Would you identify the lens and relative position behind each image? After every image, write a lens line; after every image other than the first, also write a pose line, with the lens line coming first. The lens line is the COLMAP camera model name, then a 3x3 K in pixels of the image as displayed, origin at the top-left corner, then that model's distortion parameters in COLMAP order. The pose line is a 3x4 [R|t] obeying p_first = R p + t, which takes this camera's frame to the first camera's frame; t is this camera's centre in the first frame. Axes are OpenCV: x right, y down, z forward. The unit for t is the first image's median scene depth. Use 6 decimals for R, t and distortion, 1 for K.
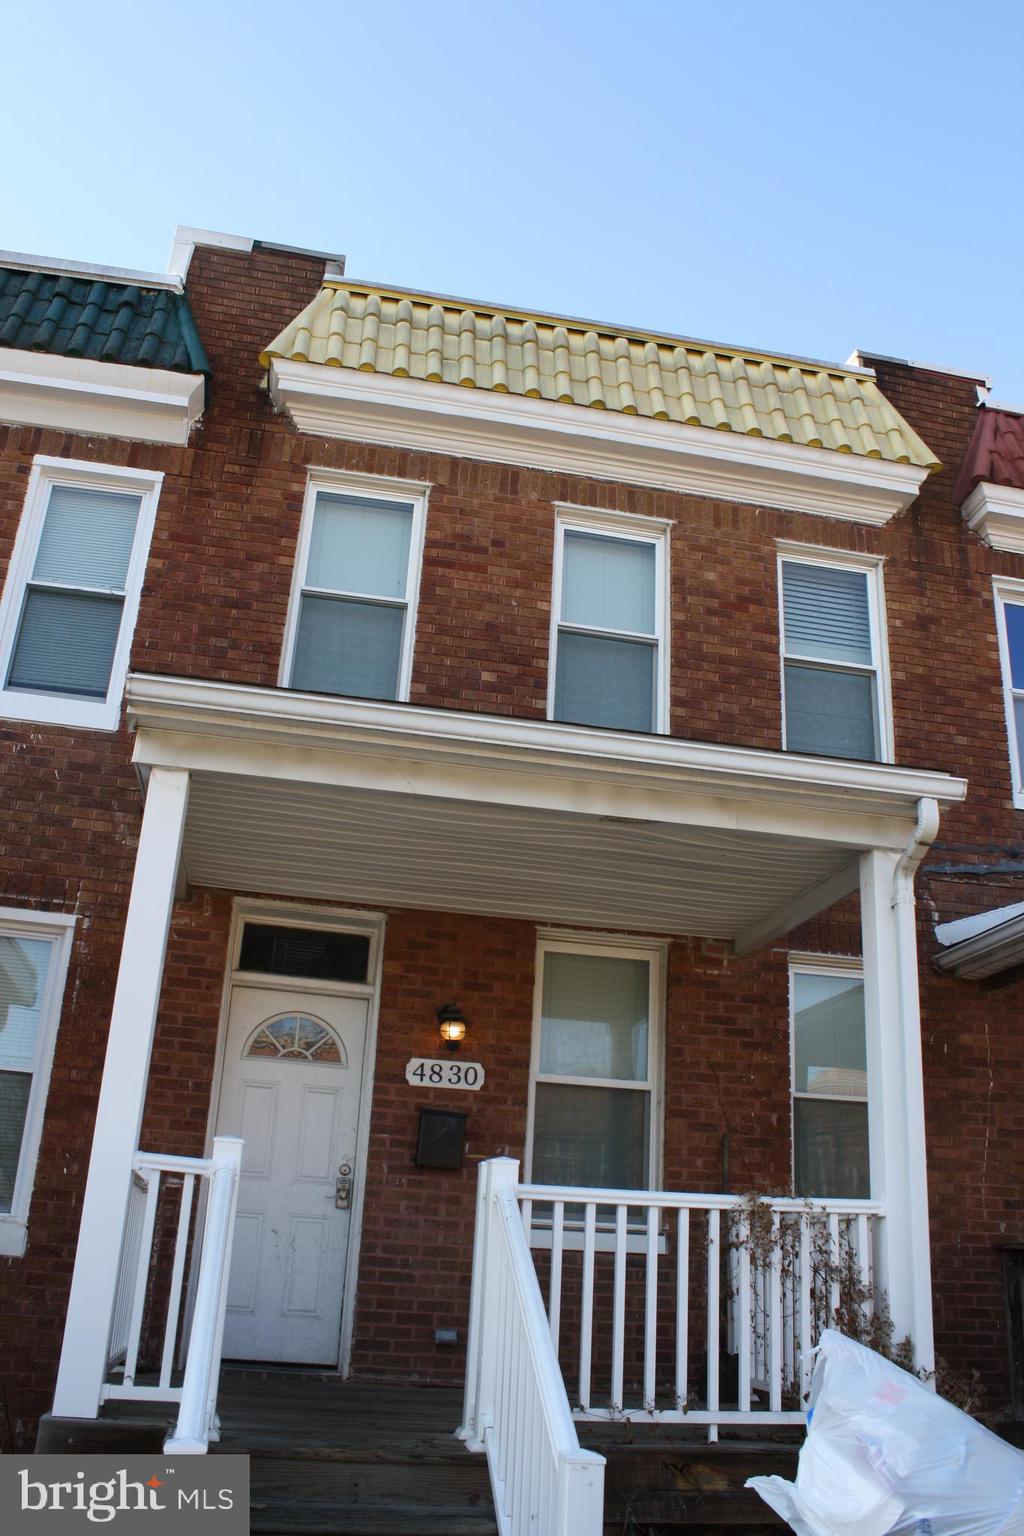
lens RADIAL K [[1285.7, 0, 512.0], [0, 1285.7, 768.0], [0, 0, 1]] dist [-0.168956, 0.147561]
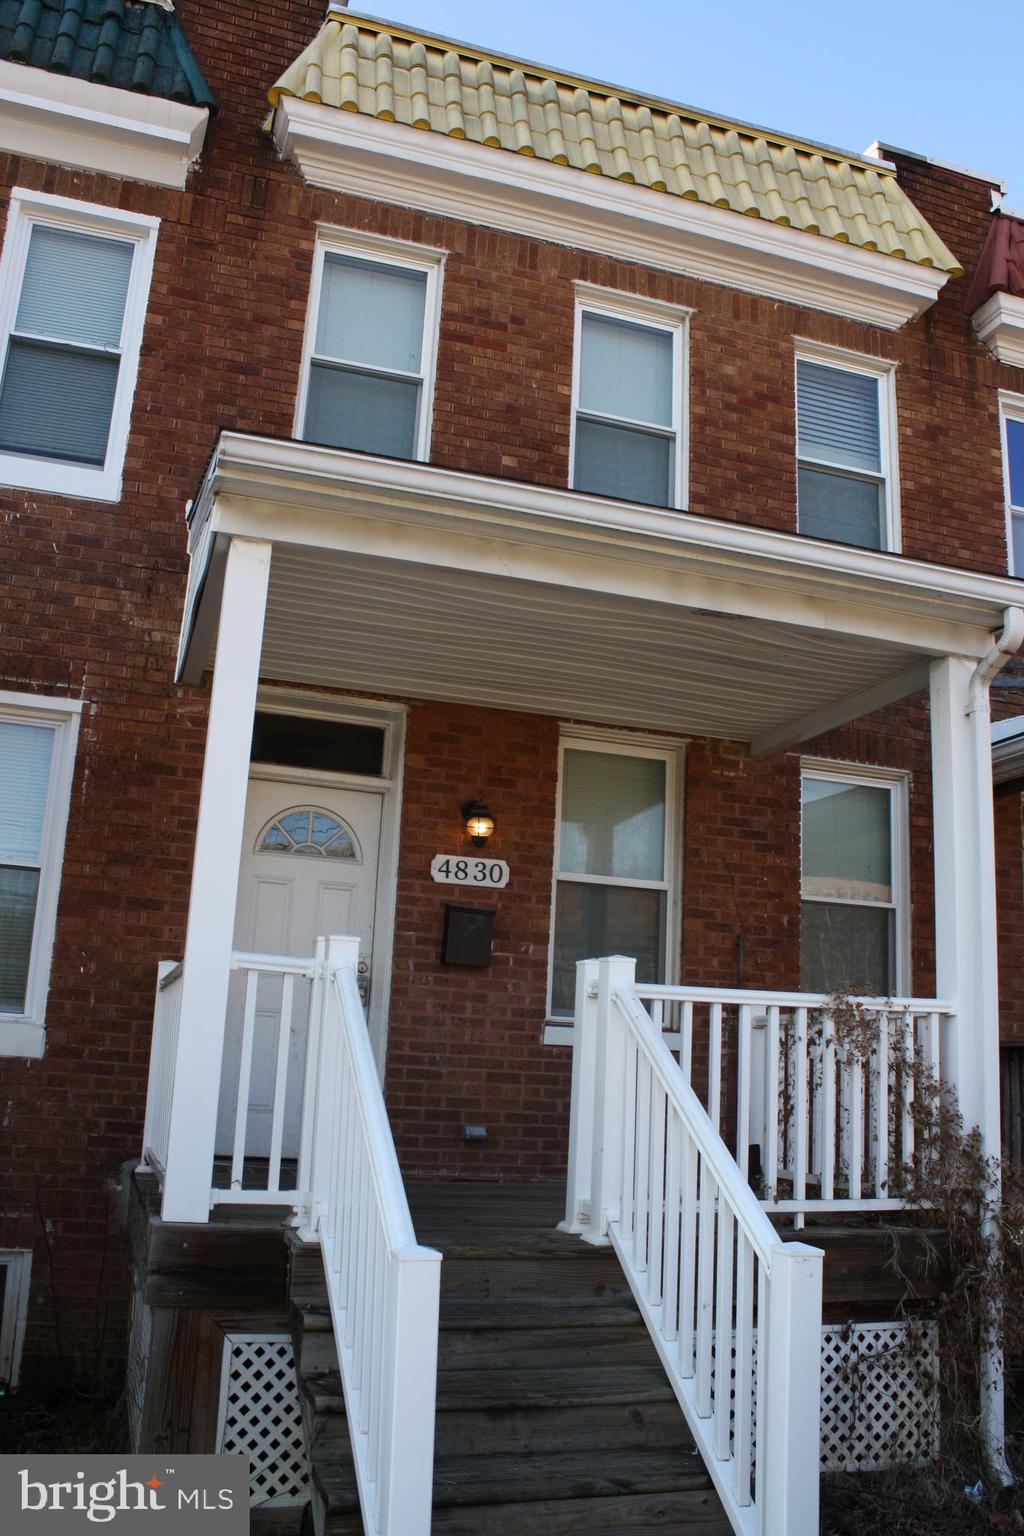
lens RADIAL K [[1285.7, 0, 512.0], [0, 1285.7, 768.0], [0, 0, 1]] dist [-0.168956, 0.147561]
pose [[0.992709, 0.023071, 0.118309, -0.124955], [-0.040866, 0.987799, 0.150275, 0.011720], [-0.113399, -0.154014, 0.981540, 0.037672]]
